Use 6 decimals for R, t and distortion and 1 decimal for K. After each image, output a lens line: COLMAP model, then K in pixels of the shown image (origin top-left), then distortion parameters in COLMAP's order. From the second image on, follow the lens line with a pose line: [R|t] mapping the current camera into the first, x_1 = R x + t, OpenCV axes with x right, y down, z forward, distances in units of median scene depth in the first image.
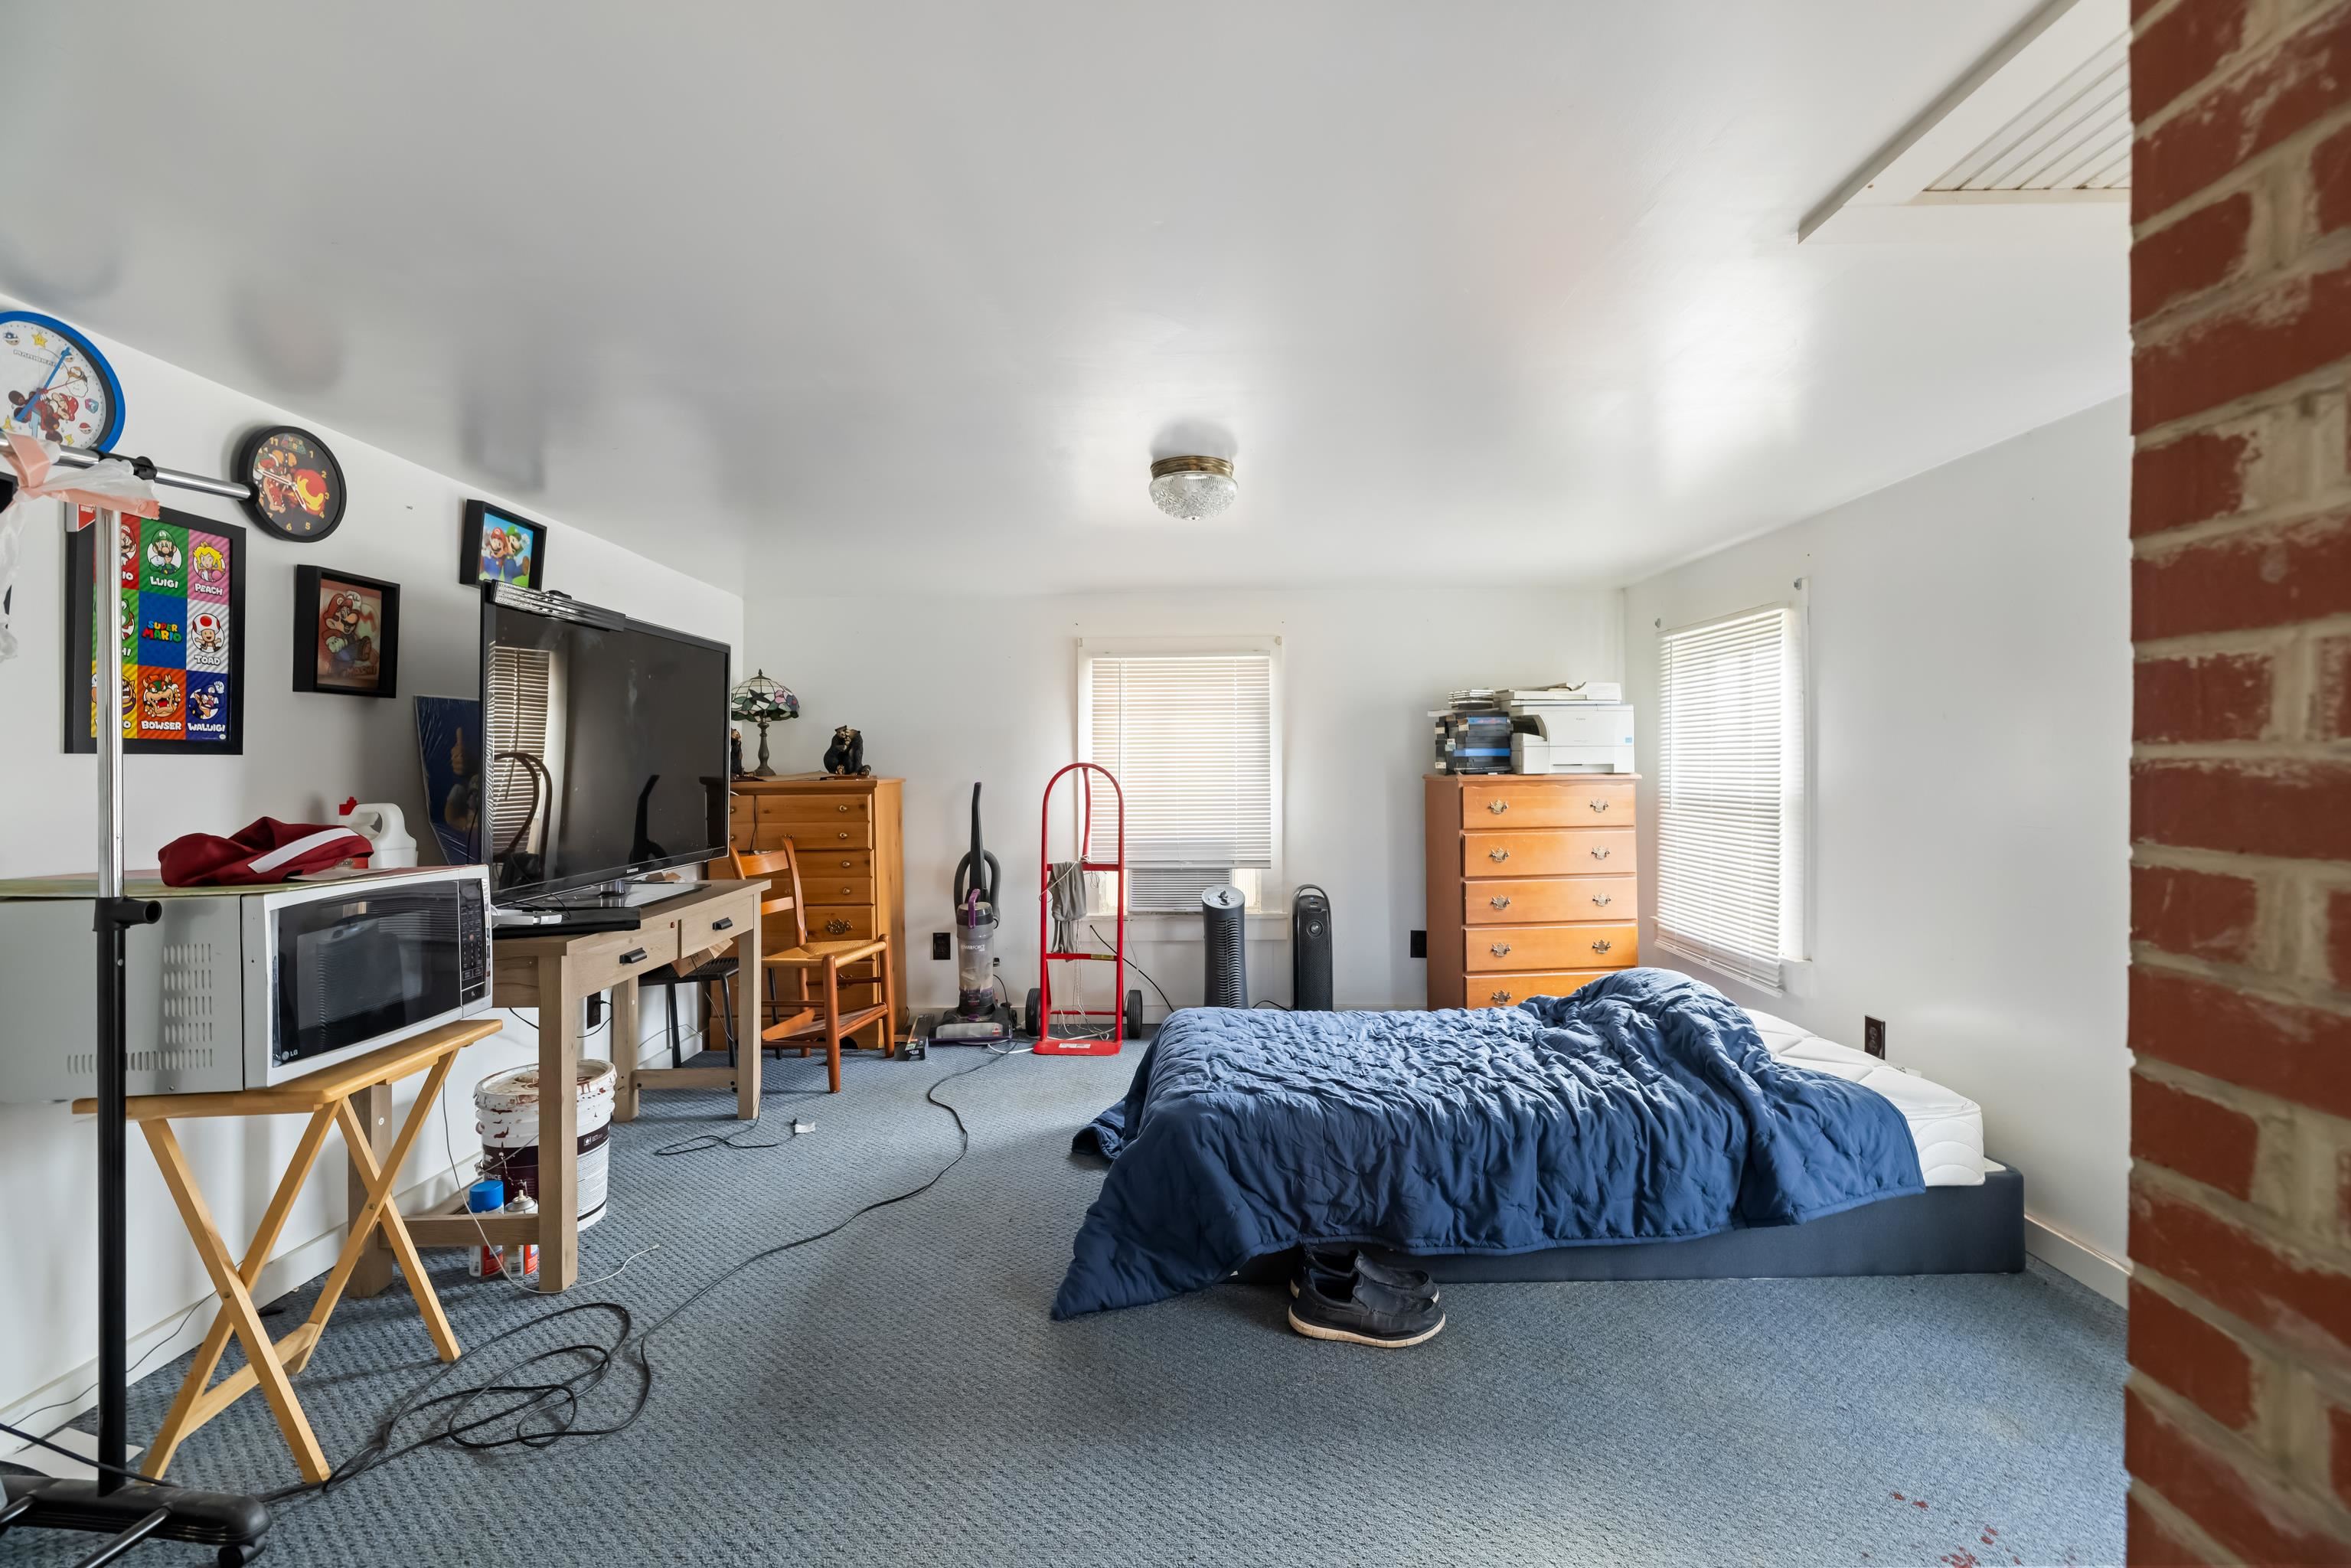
lens RADIAL K [[973.0, 0, 1182.4], [0, 973.0, 777.6], [0, 0, 1]] dist [-0.001301, 0.000403]
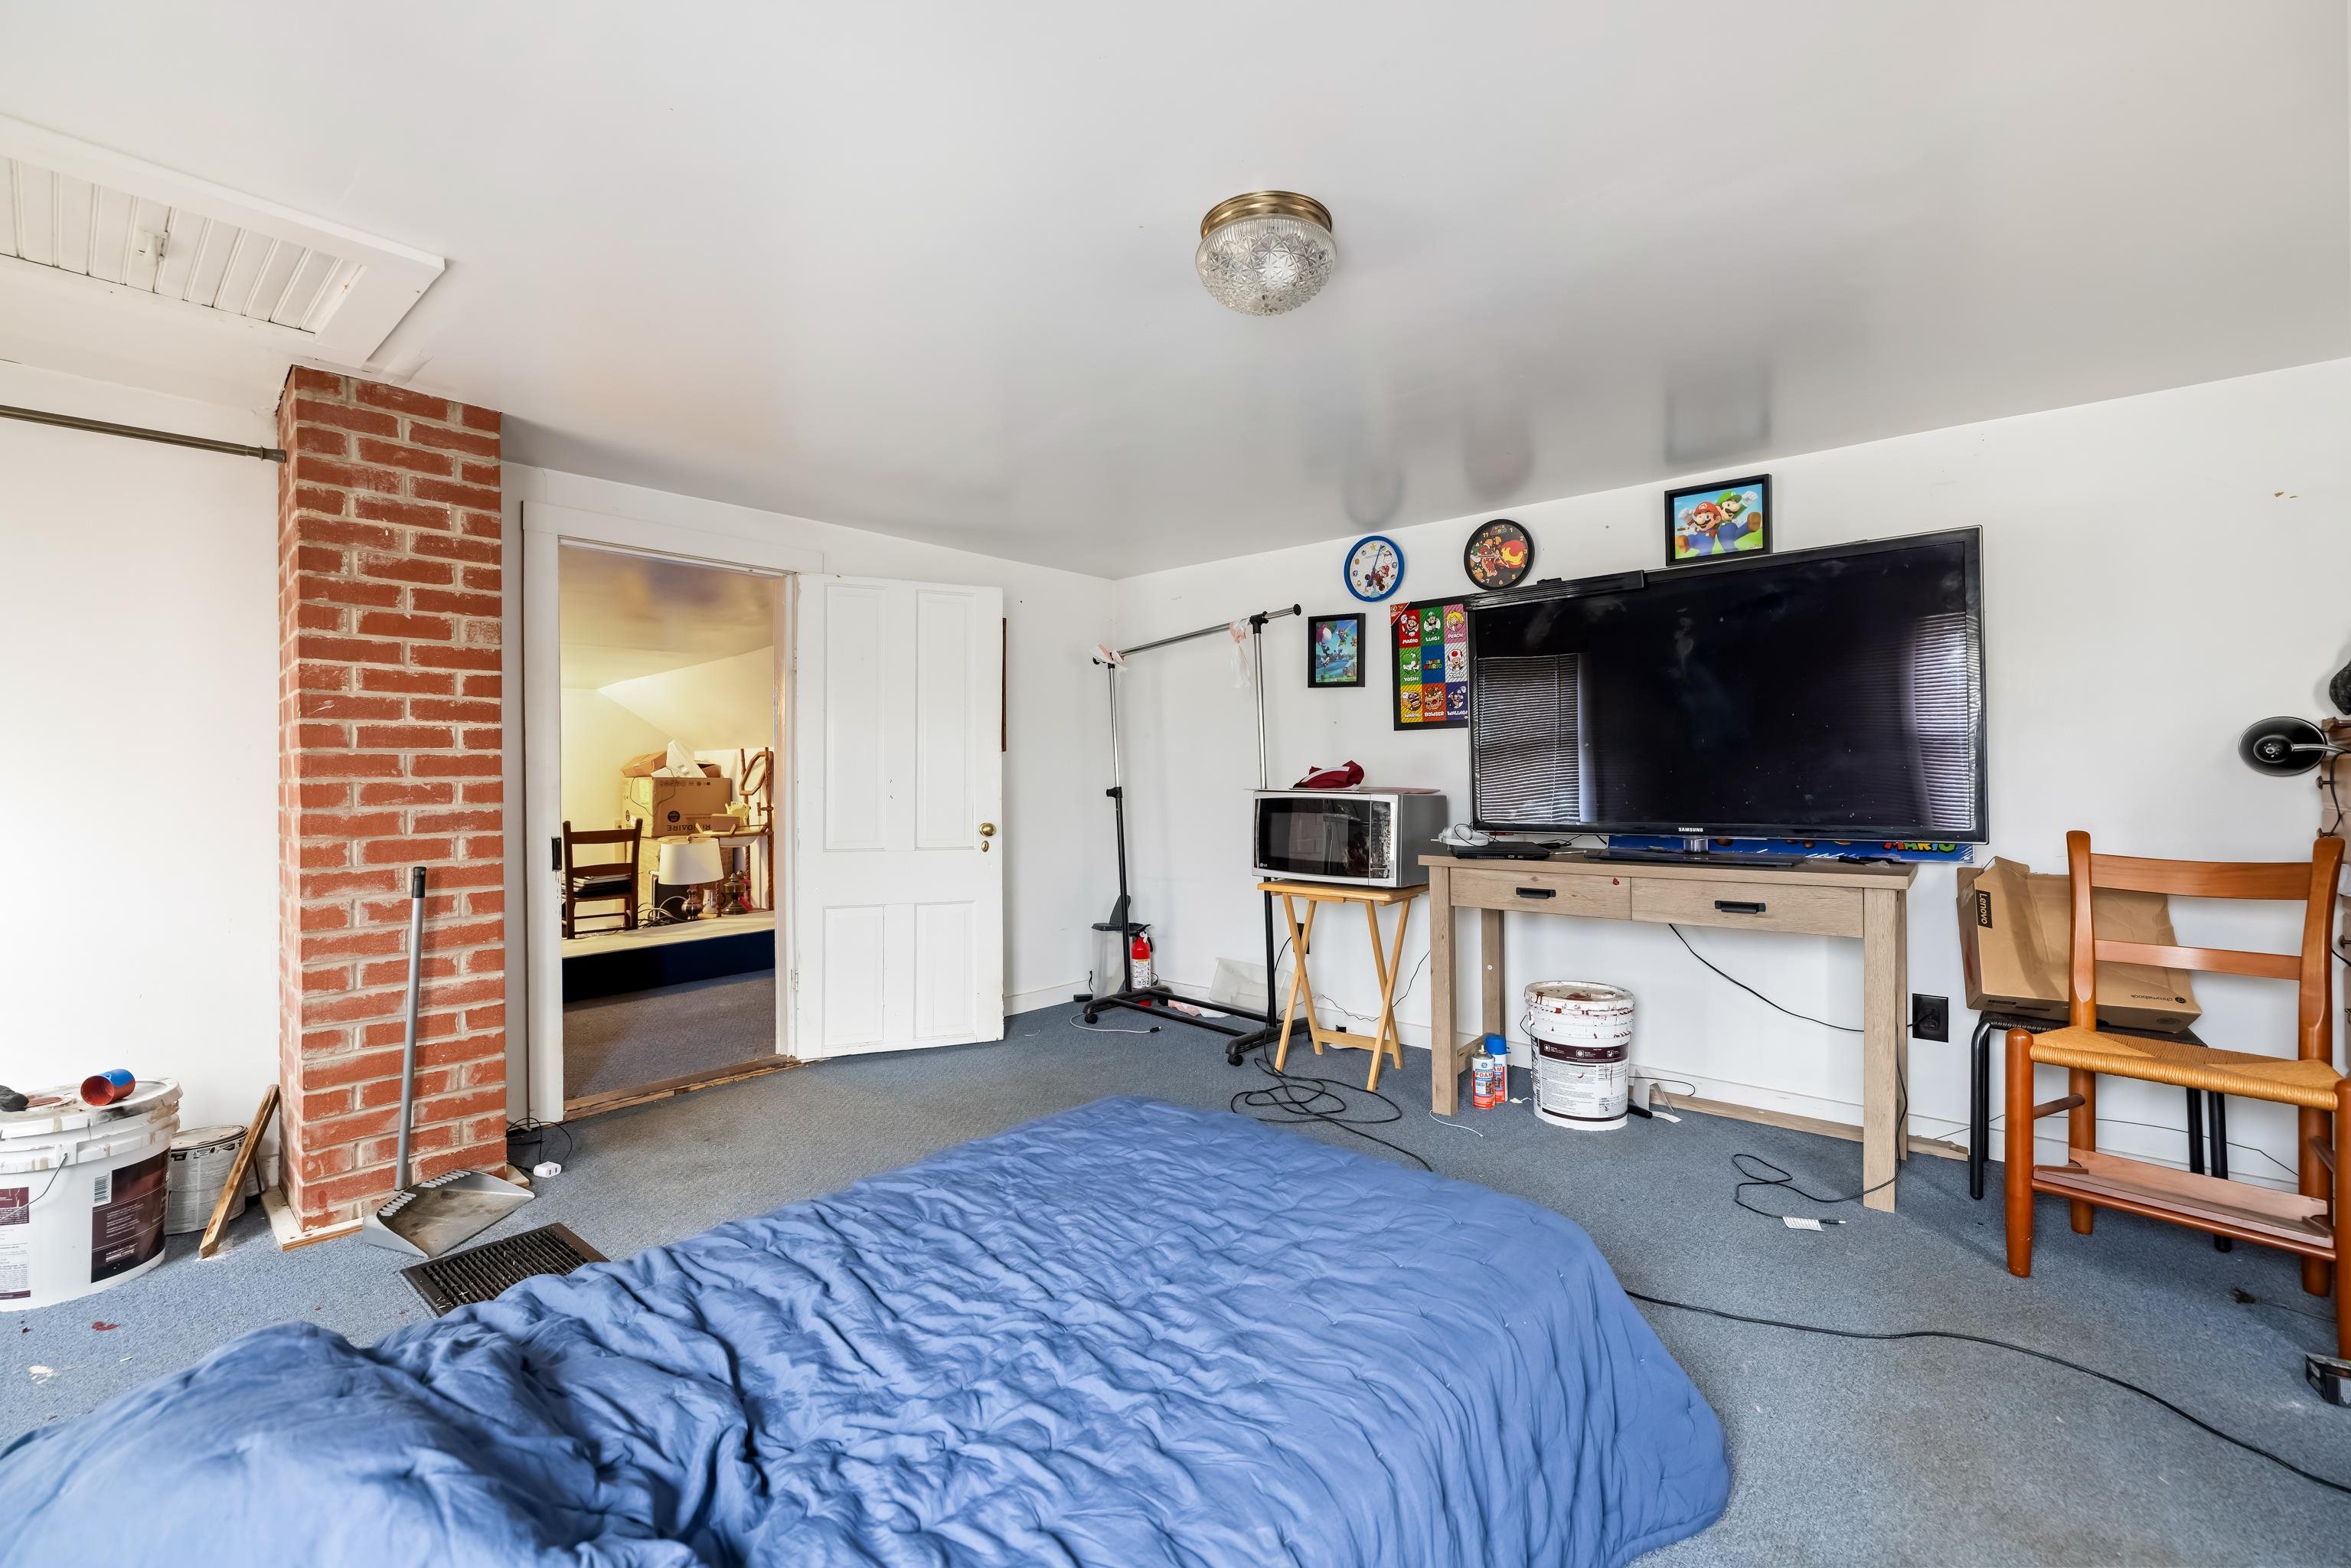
lens RADIAL K [[1006.9, 0, 1175.5], [0, 1006.9, 784.0], [0, 0, 1]] dist [0.003519, 0.000447]
pose [[-0.660257, 0.008112, -0.750996, 0.733251], [-0.001698, 0.999923, 0.012293, 0.057175], [0.751038, 0.009392, -0.660193, 1.844576]]
